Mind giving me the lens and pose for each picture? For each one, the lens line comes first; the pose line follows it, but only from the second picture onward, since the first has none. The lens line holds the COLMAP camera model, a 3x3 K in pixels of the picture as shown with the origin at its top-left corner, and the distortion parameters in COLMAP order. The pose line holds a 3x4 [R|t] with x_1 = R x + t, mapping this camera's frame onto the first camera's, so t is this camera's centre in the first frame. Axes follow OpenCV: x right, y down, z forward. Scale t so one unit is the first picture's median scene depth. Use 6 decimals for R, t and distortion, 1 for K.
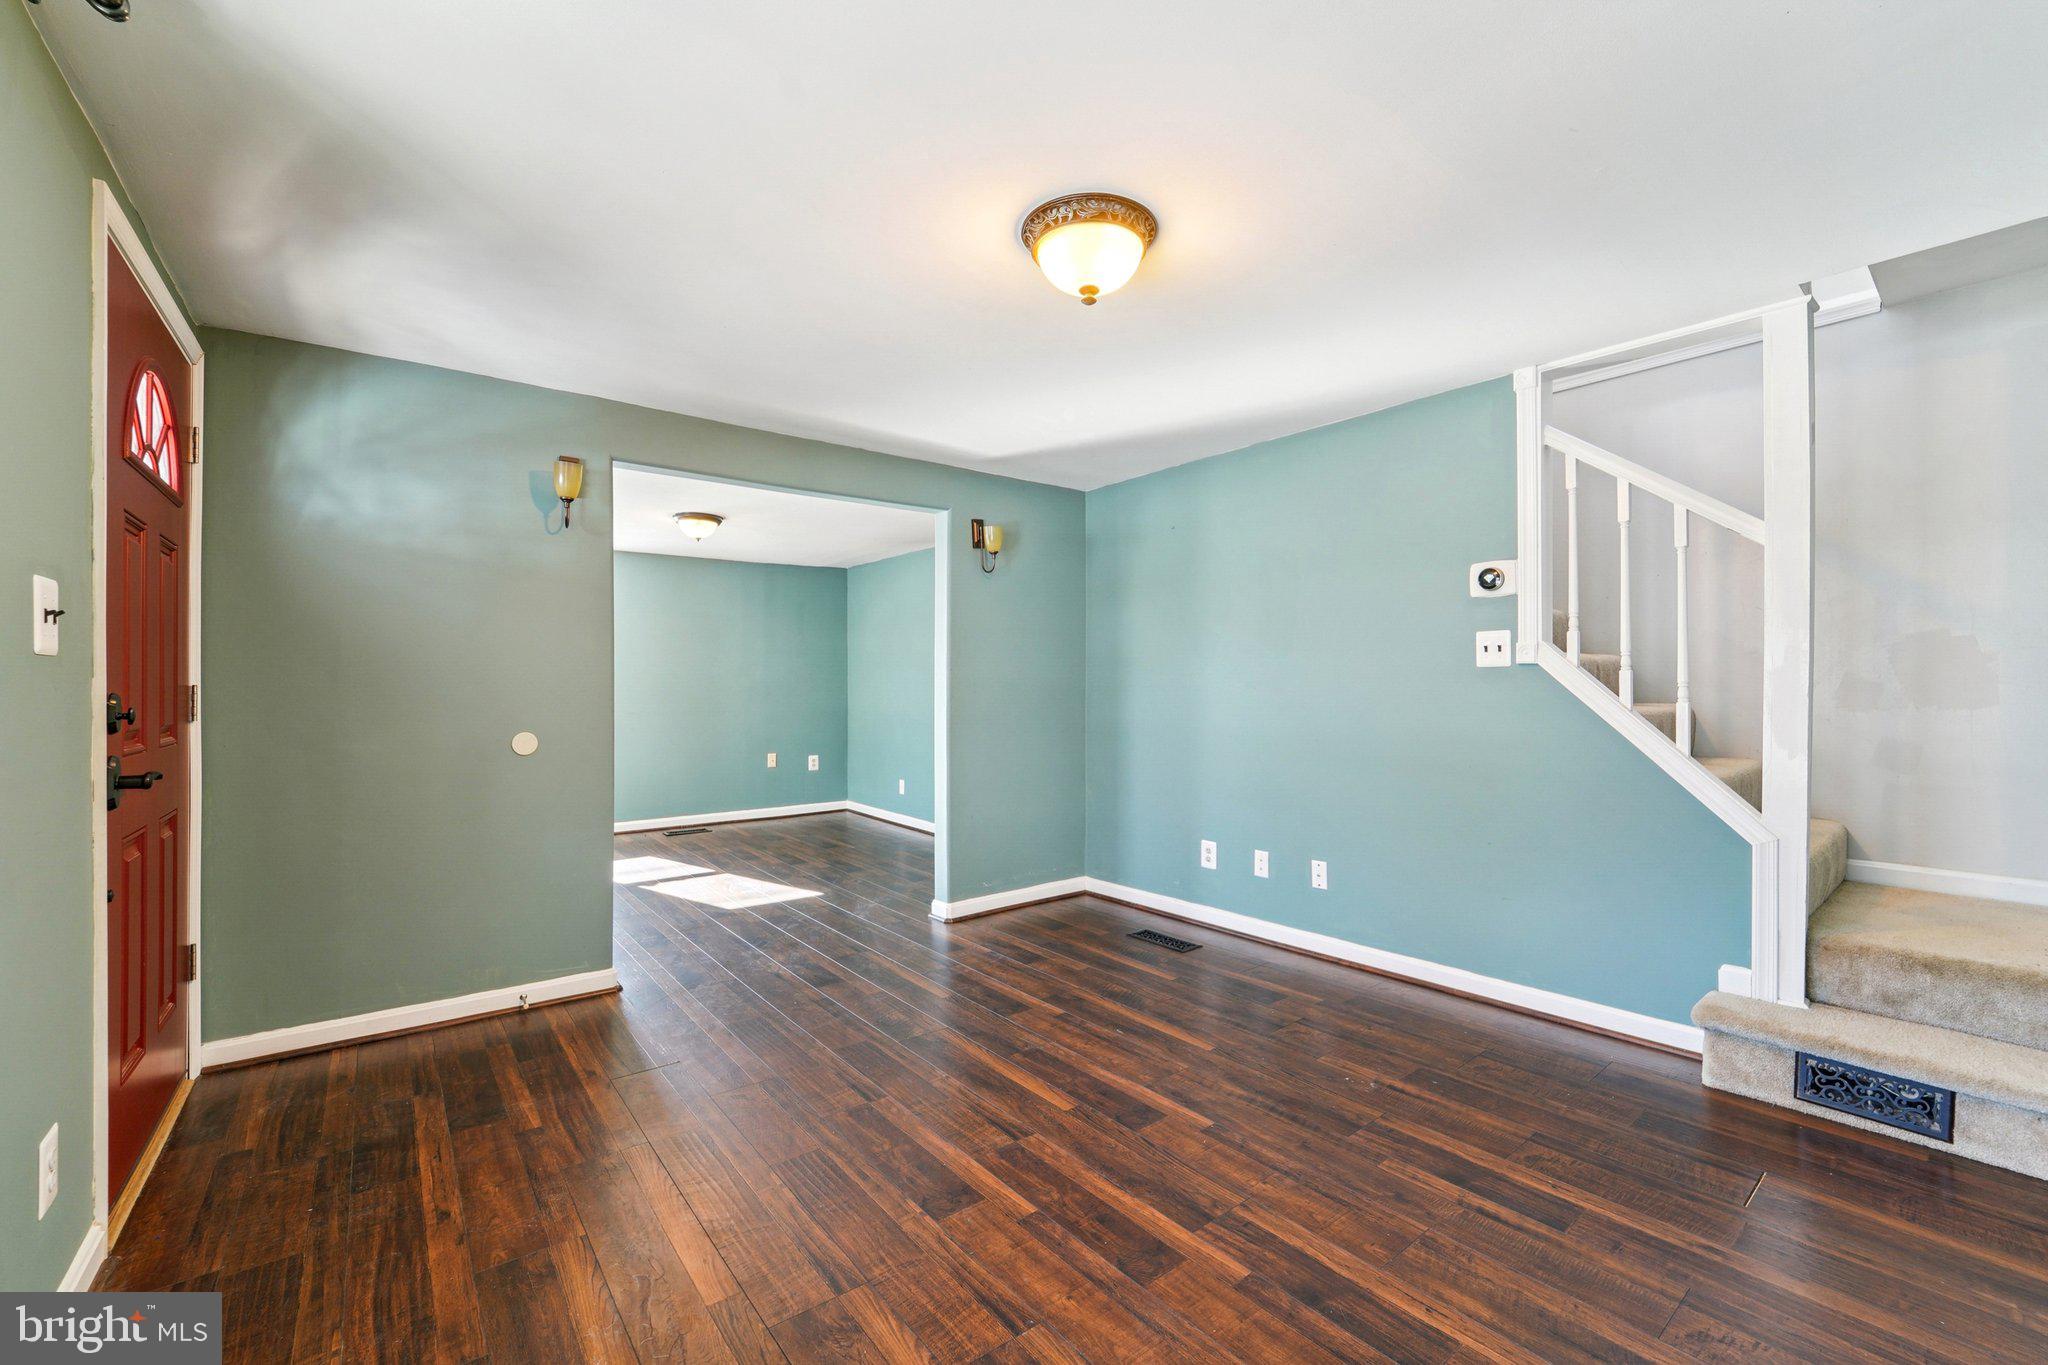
lens RADIAL K [[832.3, 0, 1035.6], [0, 832.3, 684.6], [0, 0, 1]] dist [-0.012098, -0.000172]
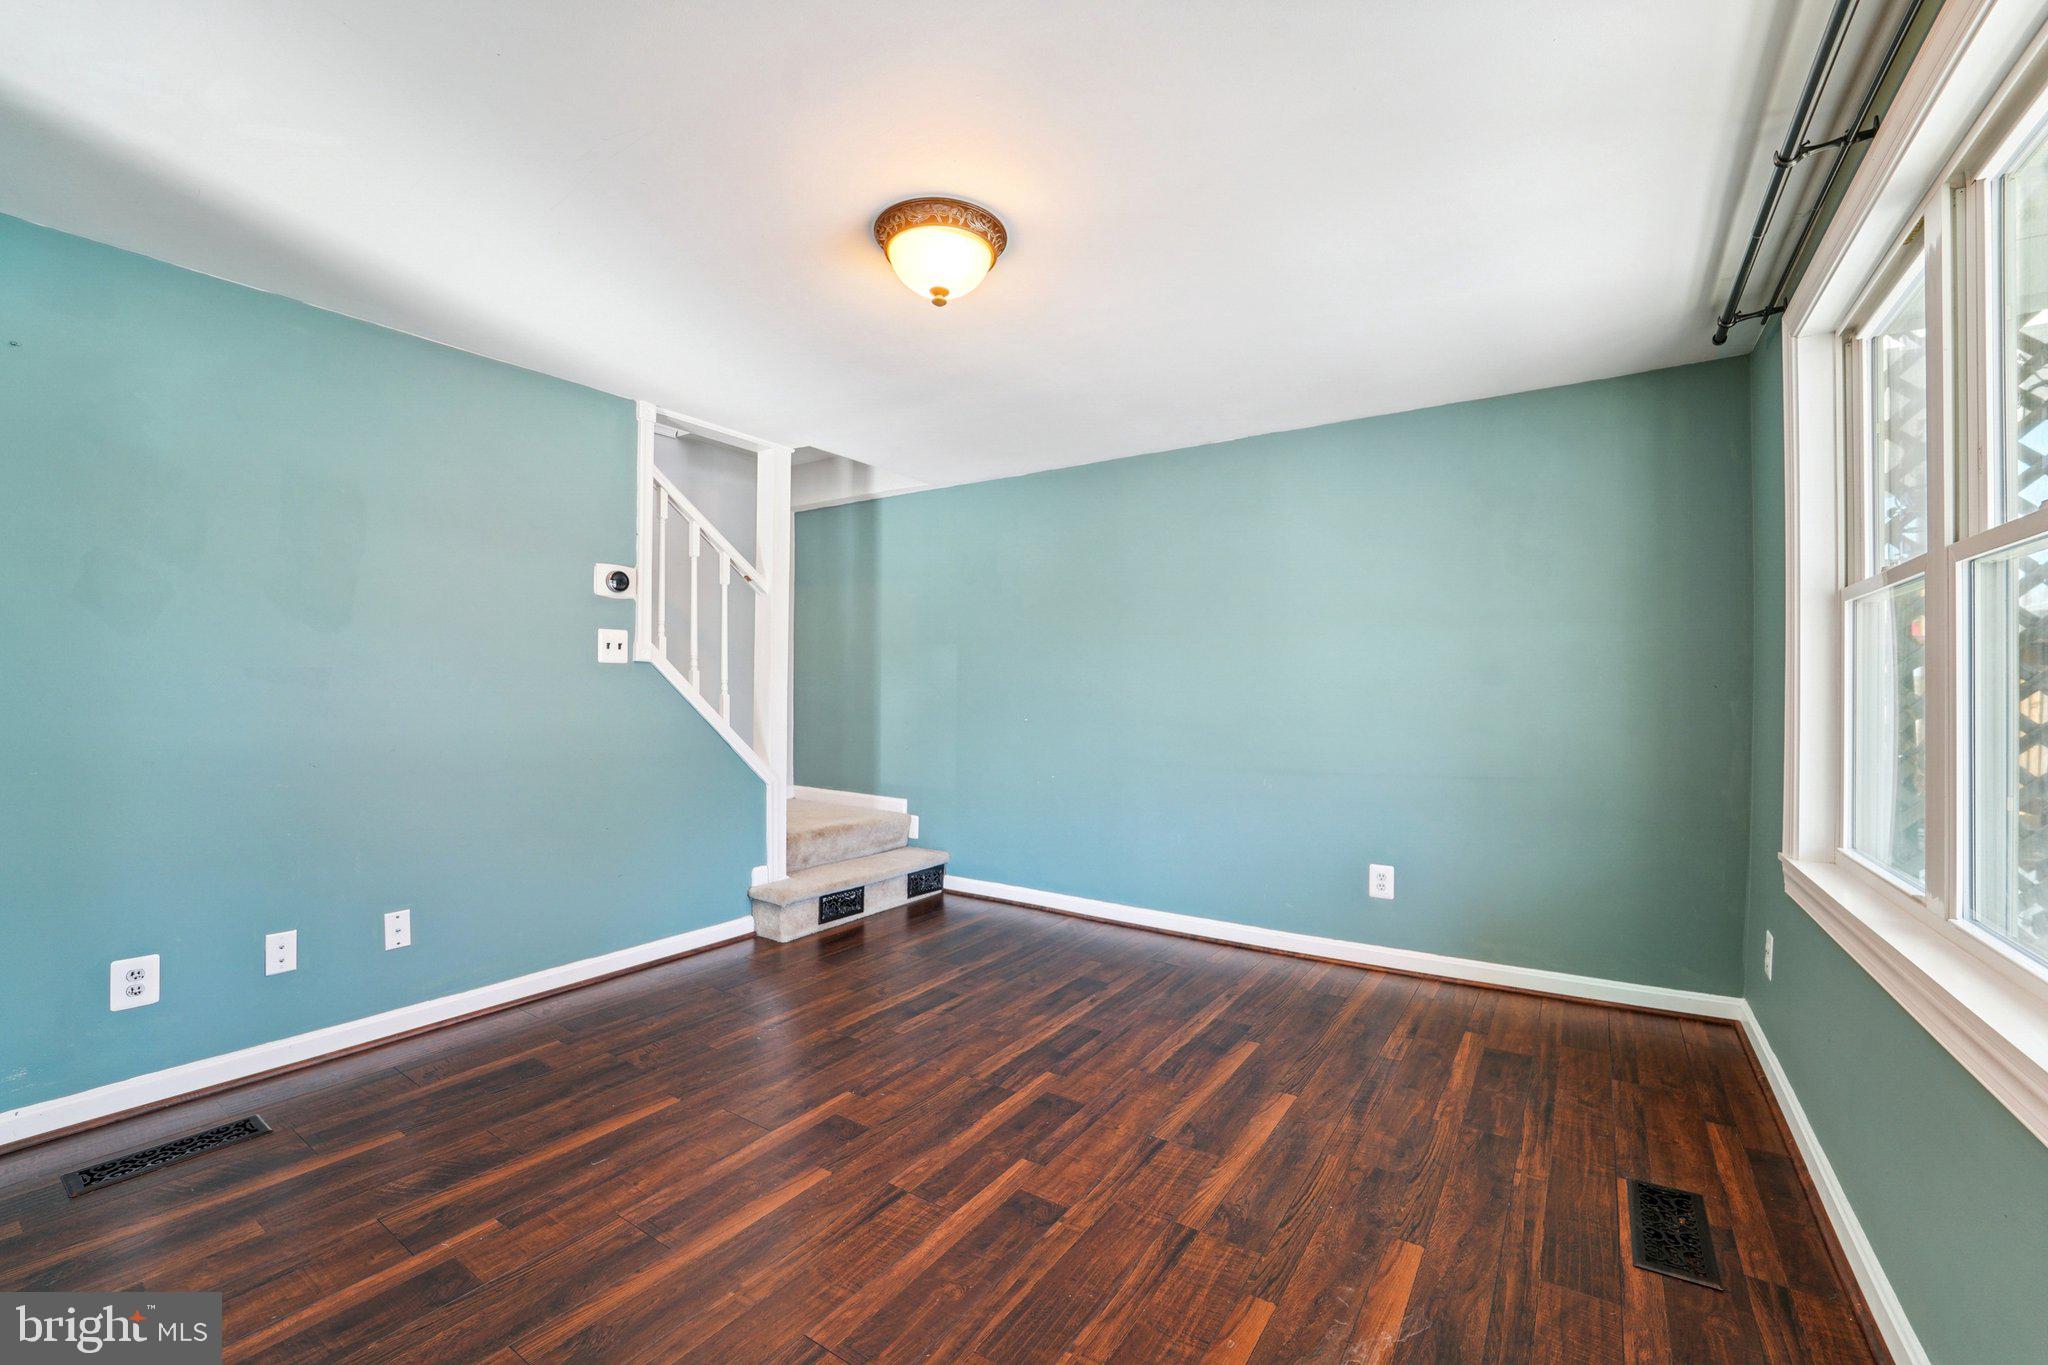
lens RADIAL K [[839.0, 0, 1032.2], [0, 839.0, 687.7], [0, 0, 1]] dist [-0.020077, -0.000126]
pose [[-0.297108, 0.003157, 0.954839, -0.799096], [-0.009572, 0.999934, -0.006285, 0.015119], [-0.954796, -0.011007, -0.297058, 1.002506]]
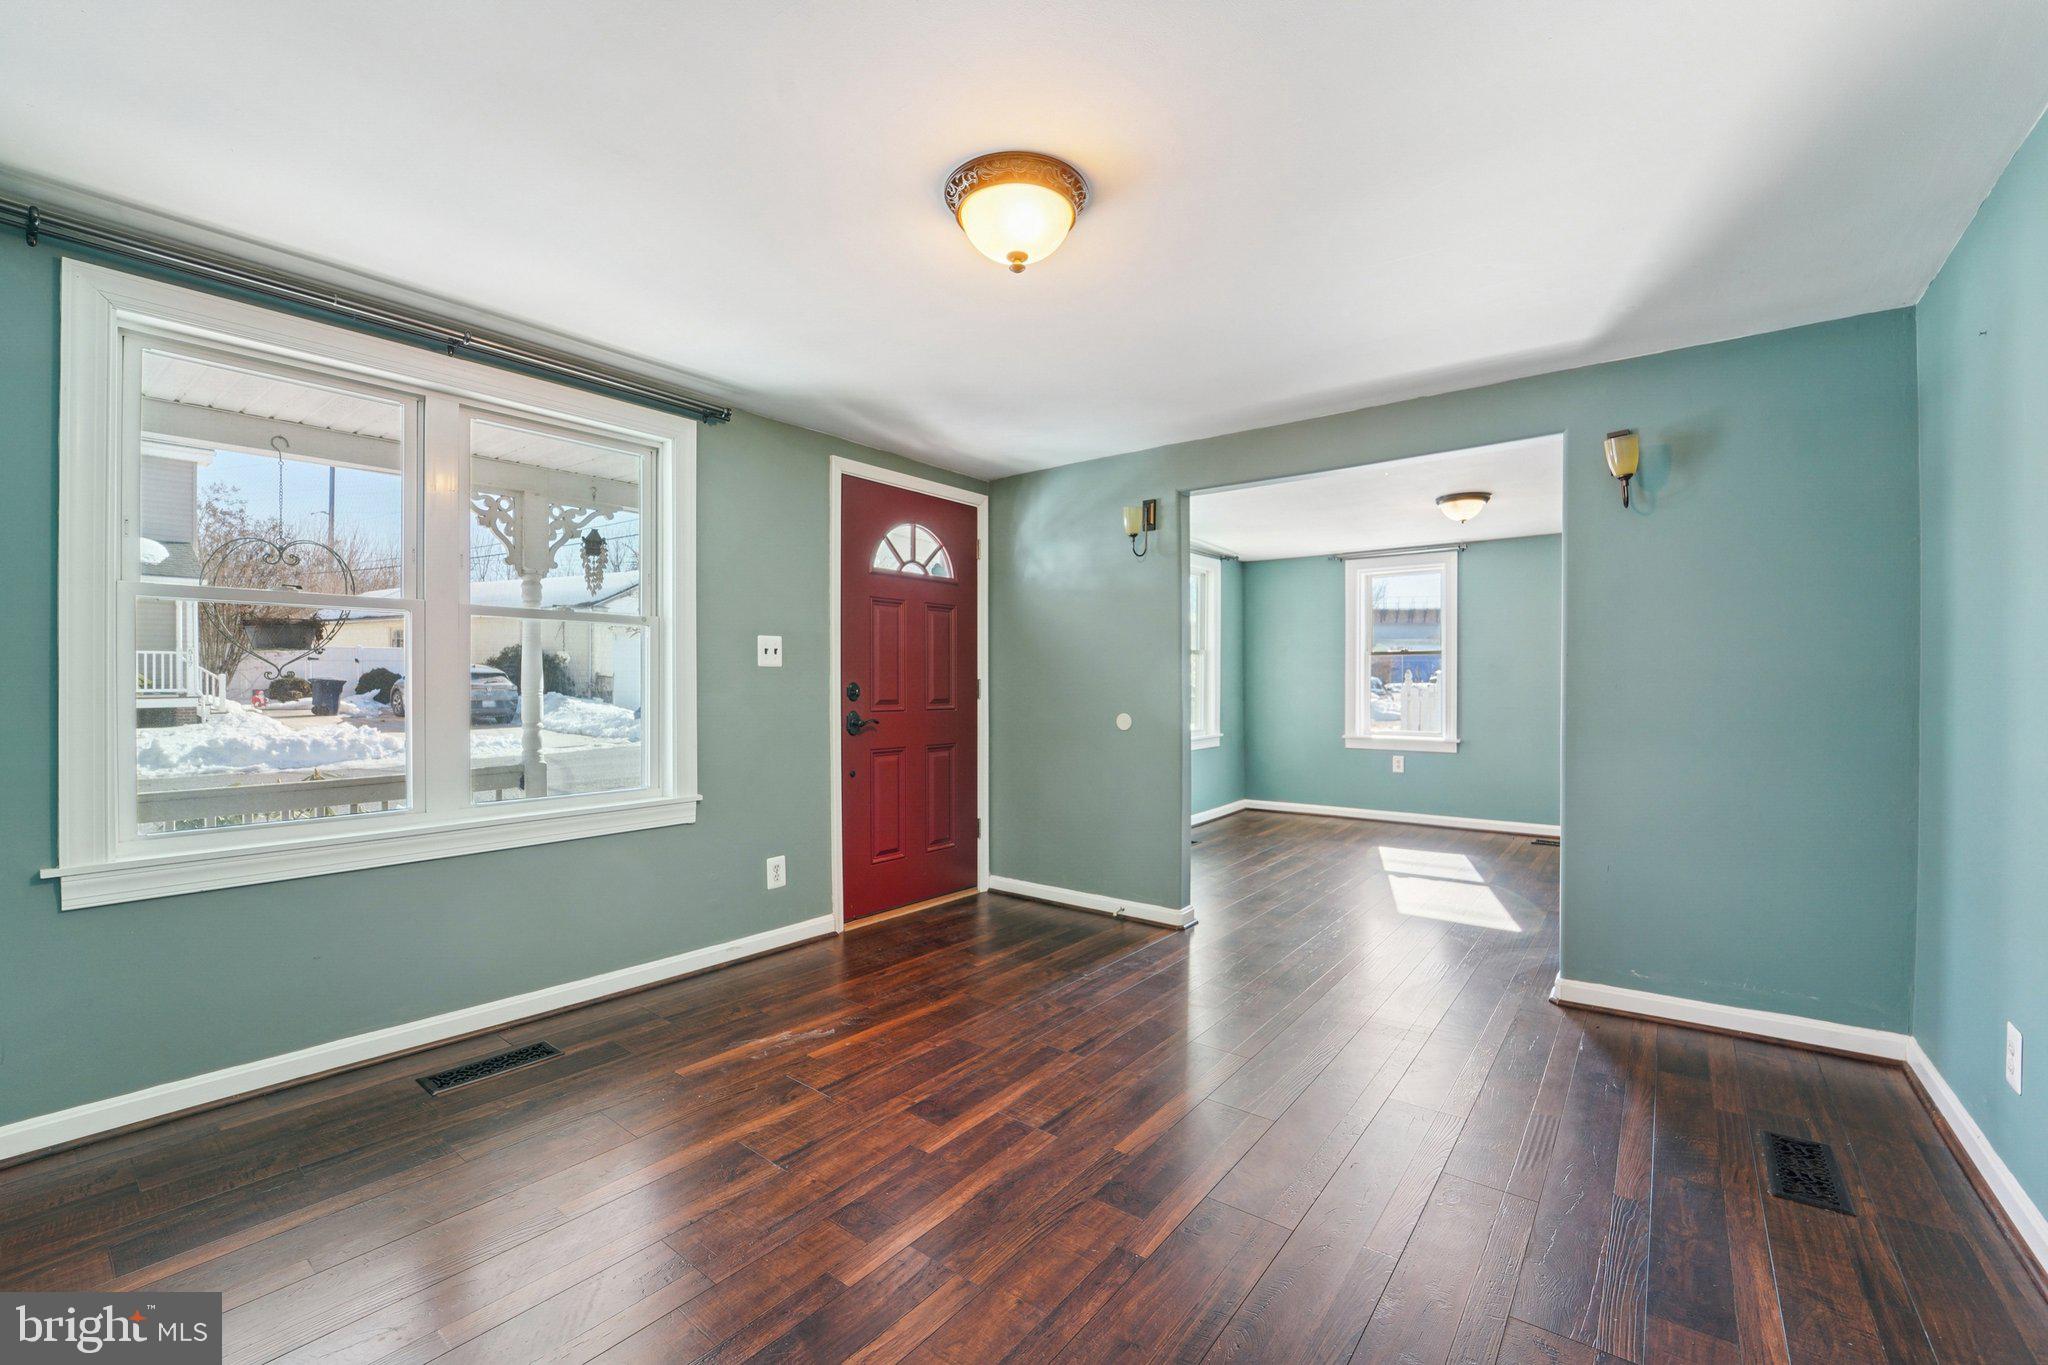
lens RADIAL K [[839.0, 0, 1032.2], [0, 839.0, 687.7], [0, 0, 1]] dist [-0.020077, -0.000126]
pose [[0.238824, 0.006140, -0.971044, 0.837416], [0.002557, 0.999973, 0.006952, 0.007590], [0.971060, -0.004143, 0.238801, 0.661254]]
